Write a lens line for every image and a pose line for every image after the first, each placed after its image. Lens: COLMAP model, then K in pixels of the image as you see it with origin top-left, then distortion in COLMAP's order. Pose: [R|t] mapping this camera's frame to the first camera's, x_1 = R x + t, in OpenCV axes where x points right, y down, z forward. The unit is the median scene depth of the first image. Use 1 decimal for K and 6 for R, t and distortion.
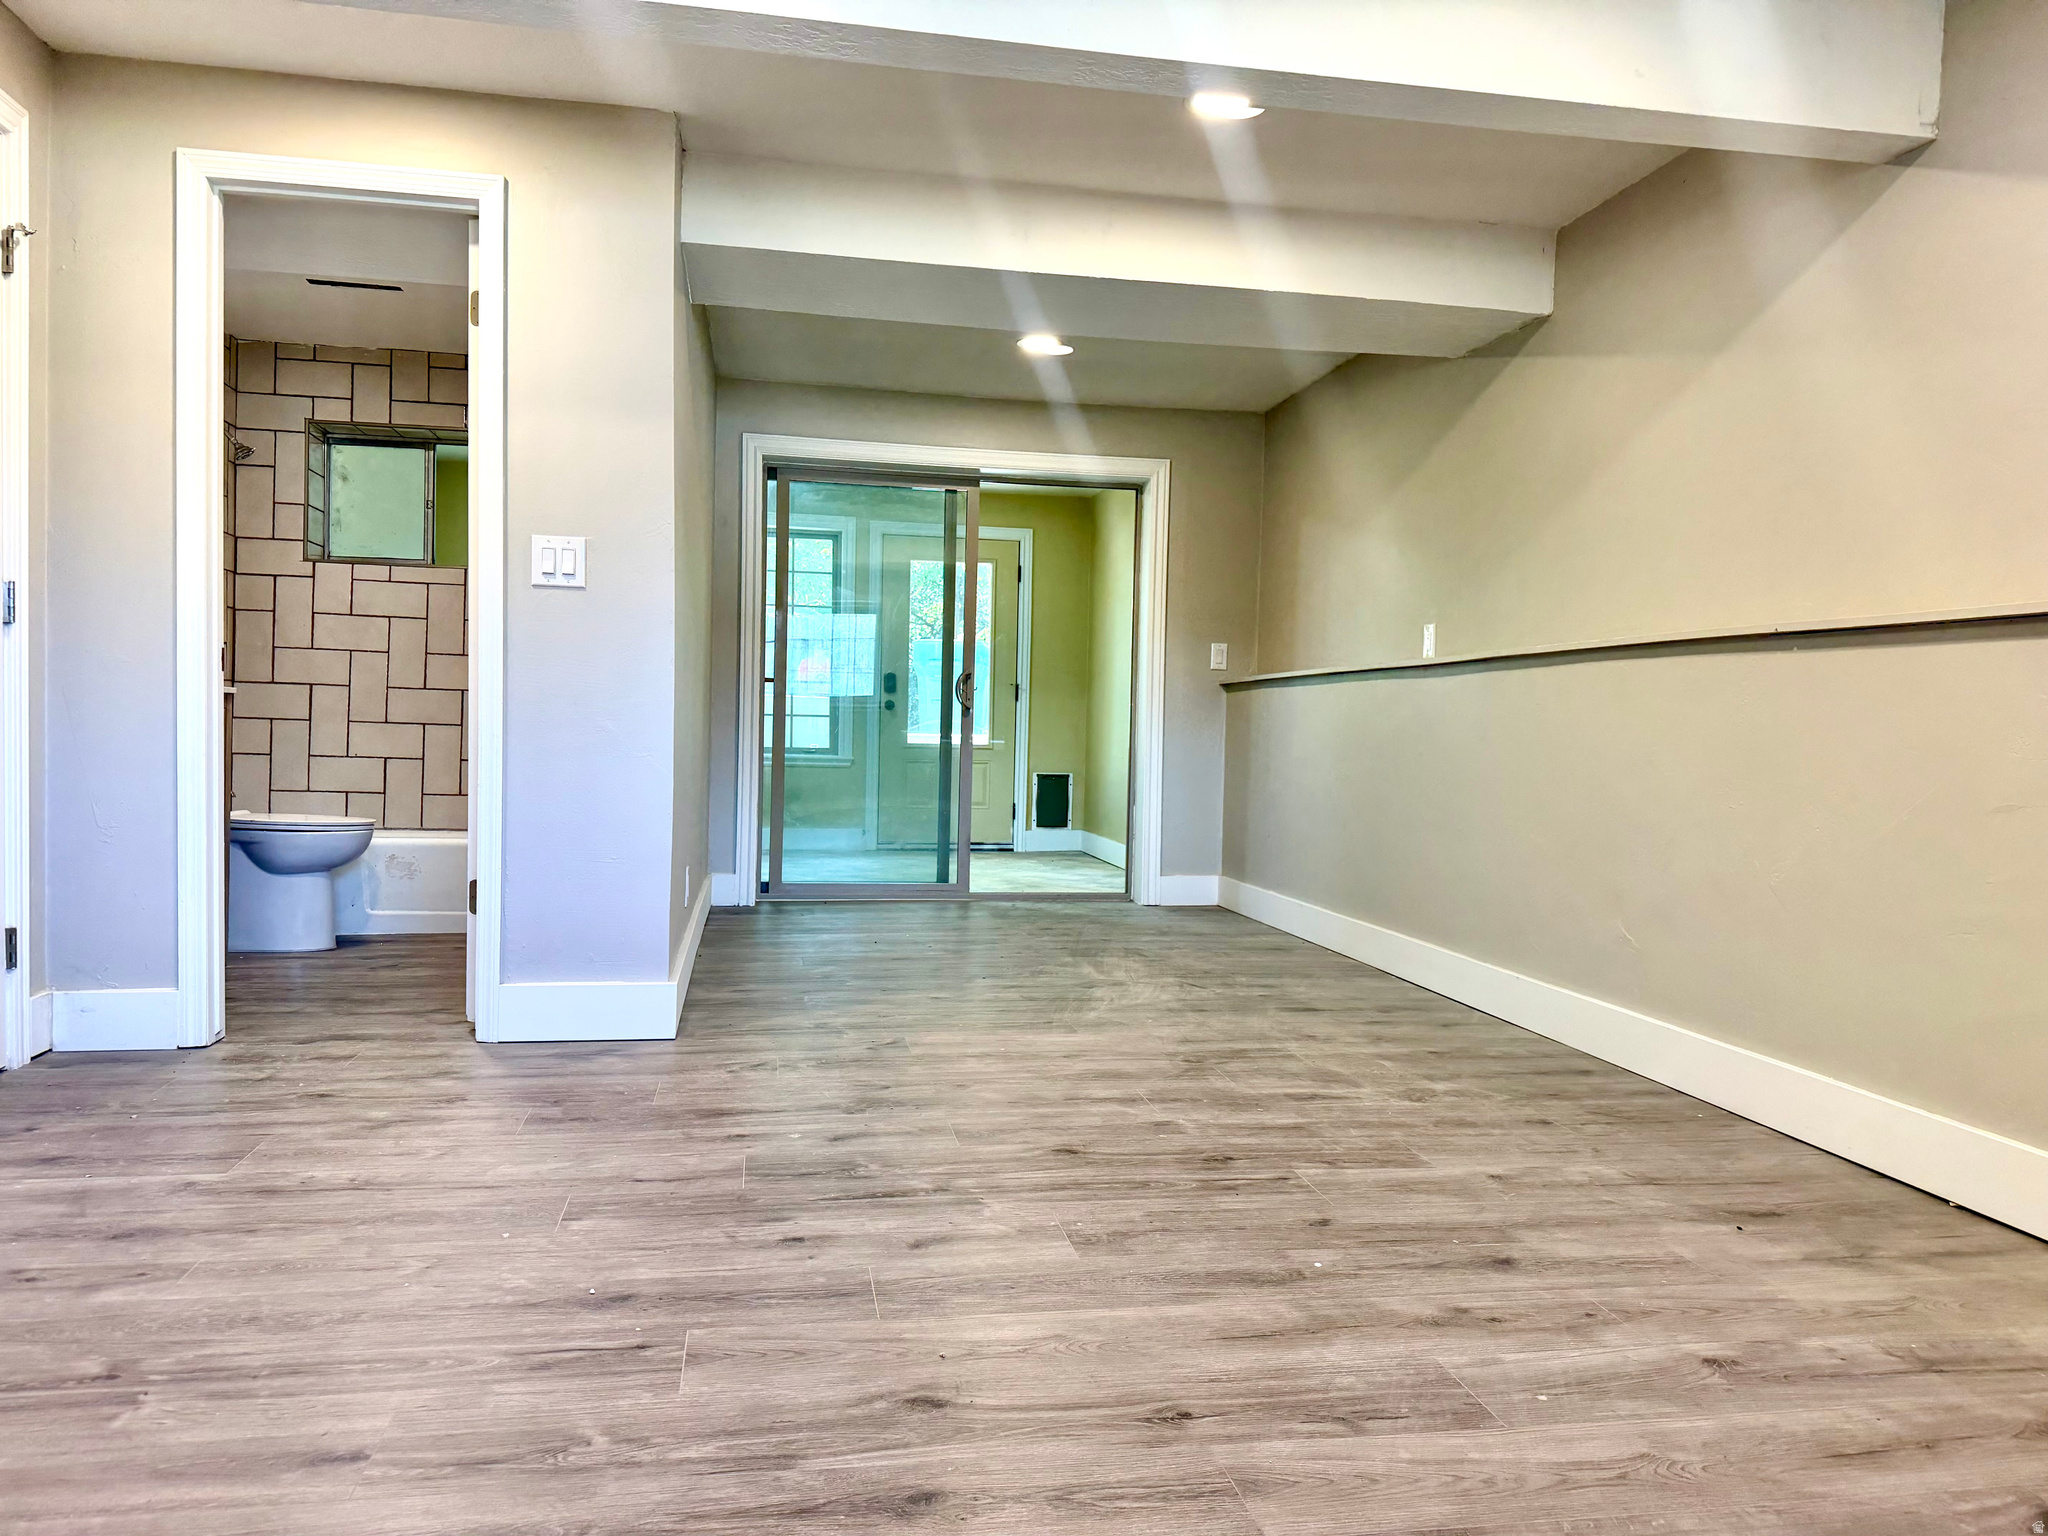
lens RADIAL K [[1446.1, 0, 1025.6], [0, 1446.1, 761.6], [0, 0, 1]] dist [0.015697, -0.027430]
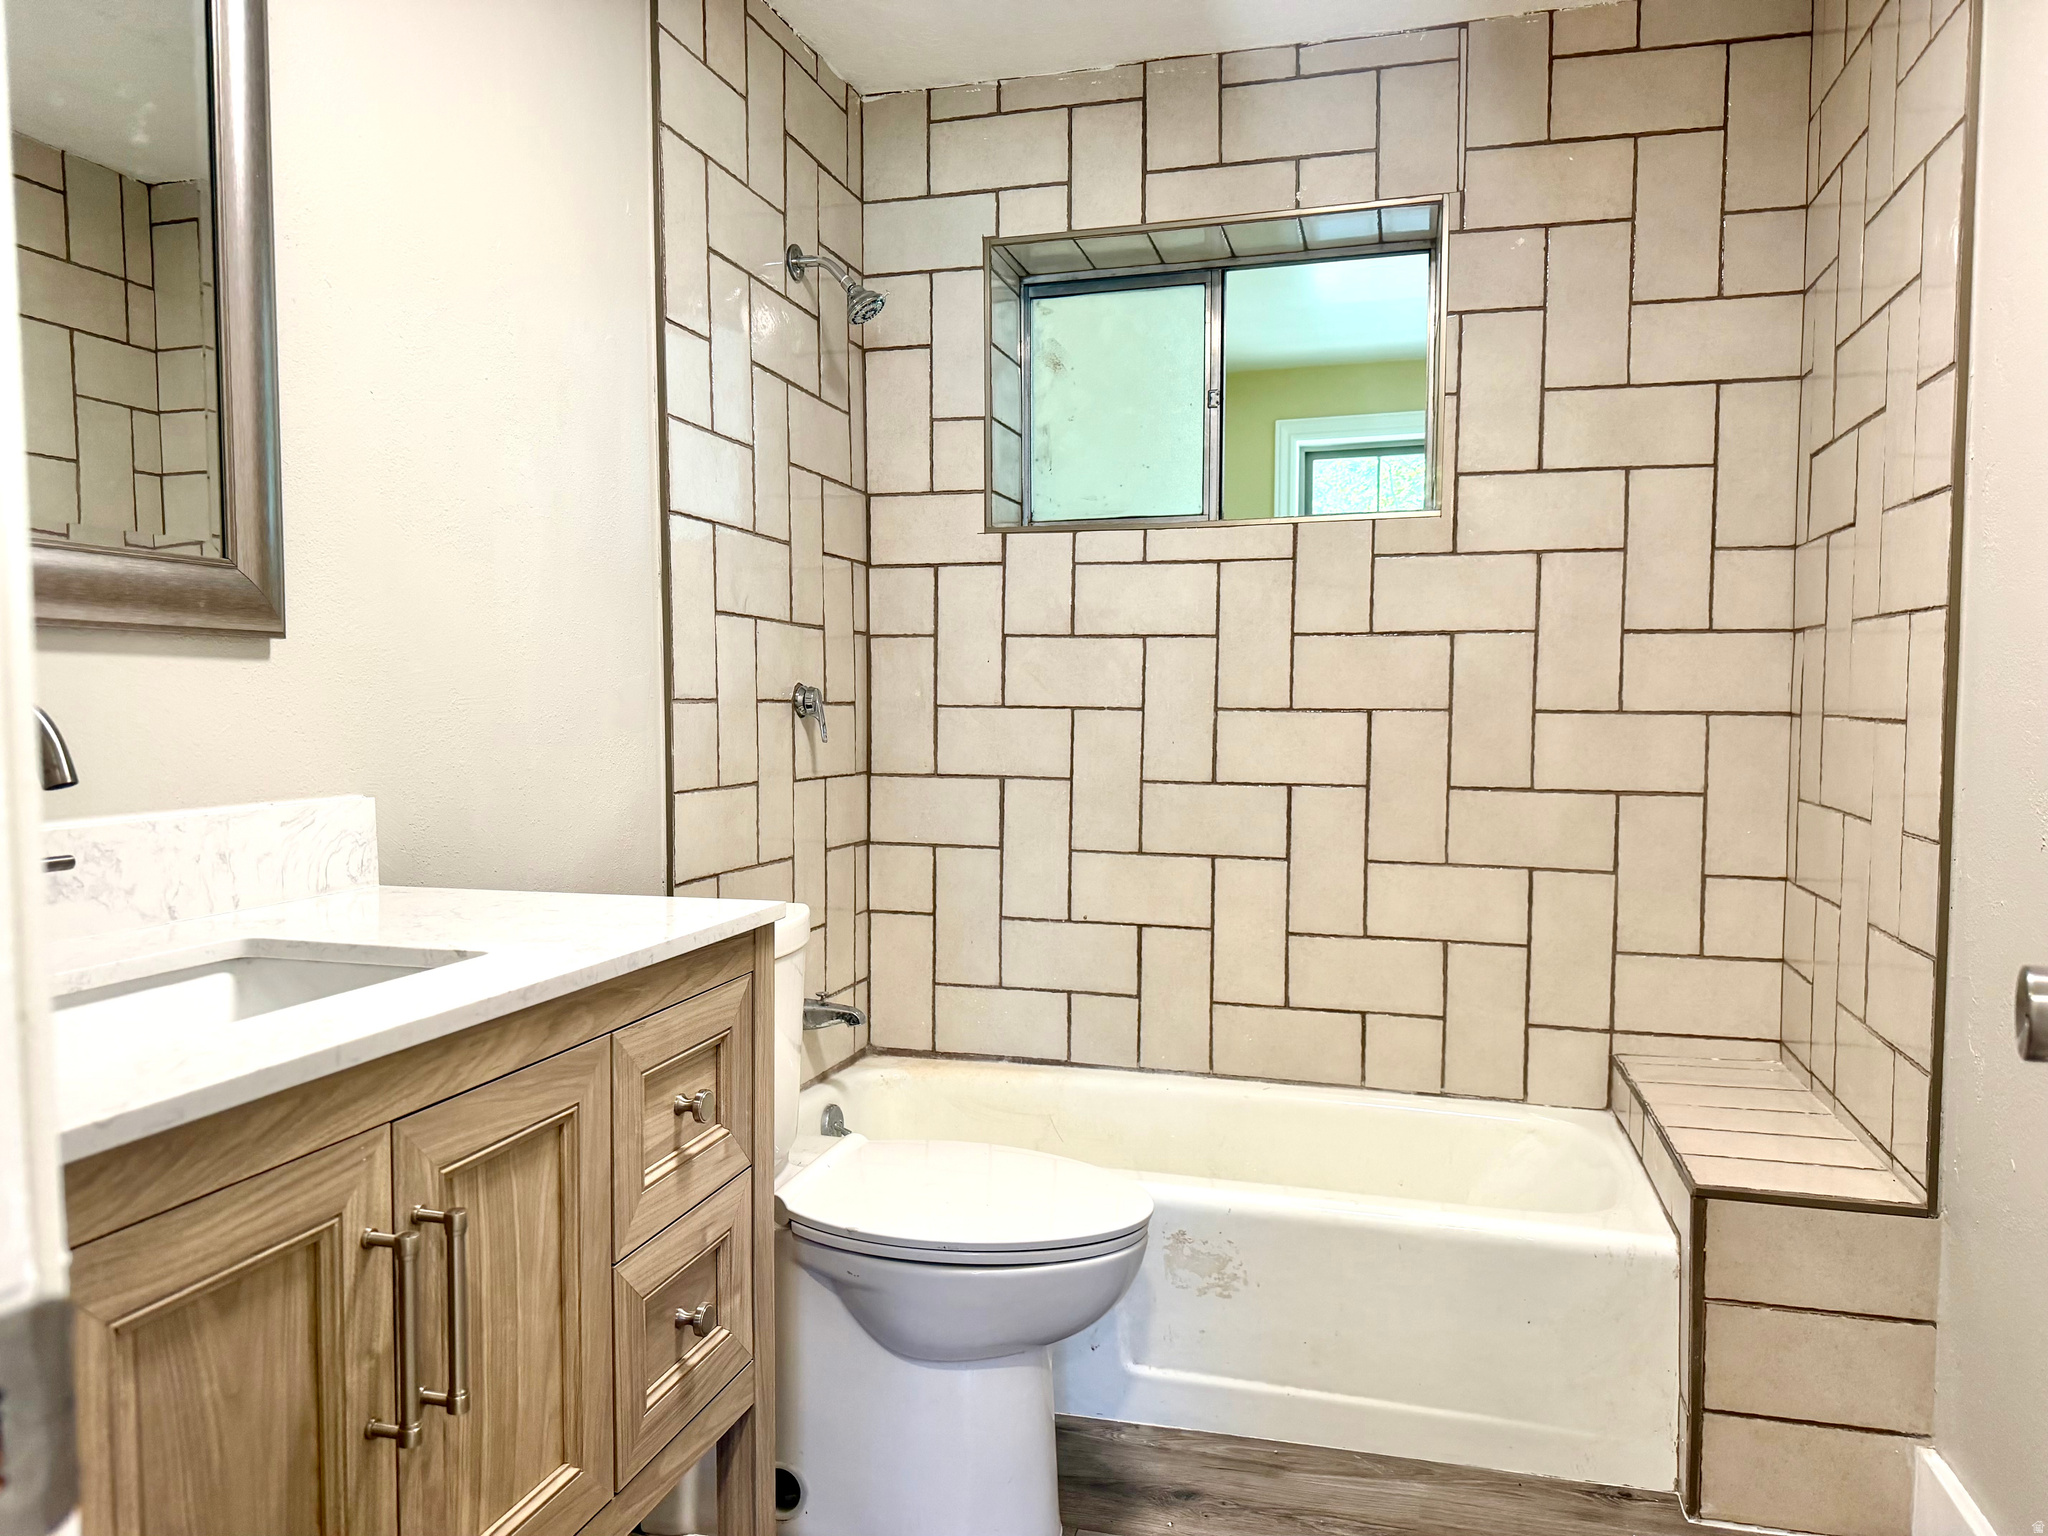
lens RADIAL K [[1446.1, 0, 1024.5], [0, 1446.1, 773.3], [0, 0, 1]] dist [0.015697, -0.027430]
pose [[0.897220, -0.002389, -0.441576, -0.263532], [0.013721, 0.999653, 0.022471, -0.065764], [0.441370, -0.026220, 0.896942, 0.551538]]
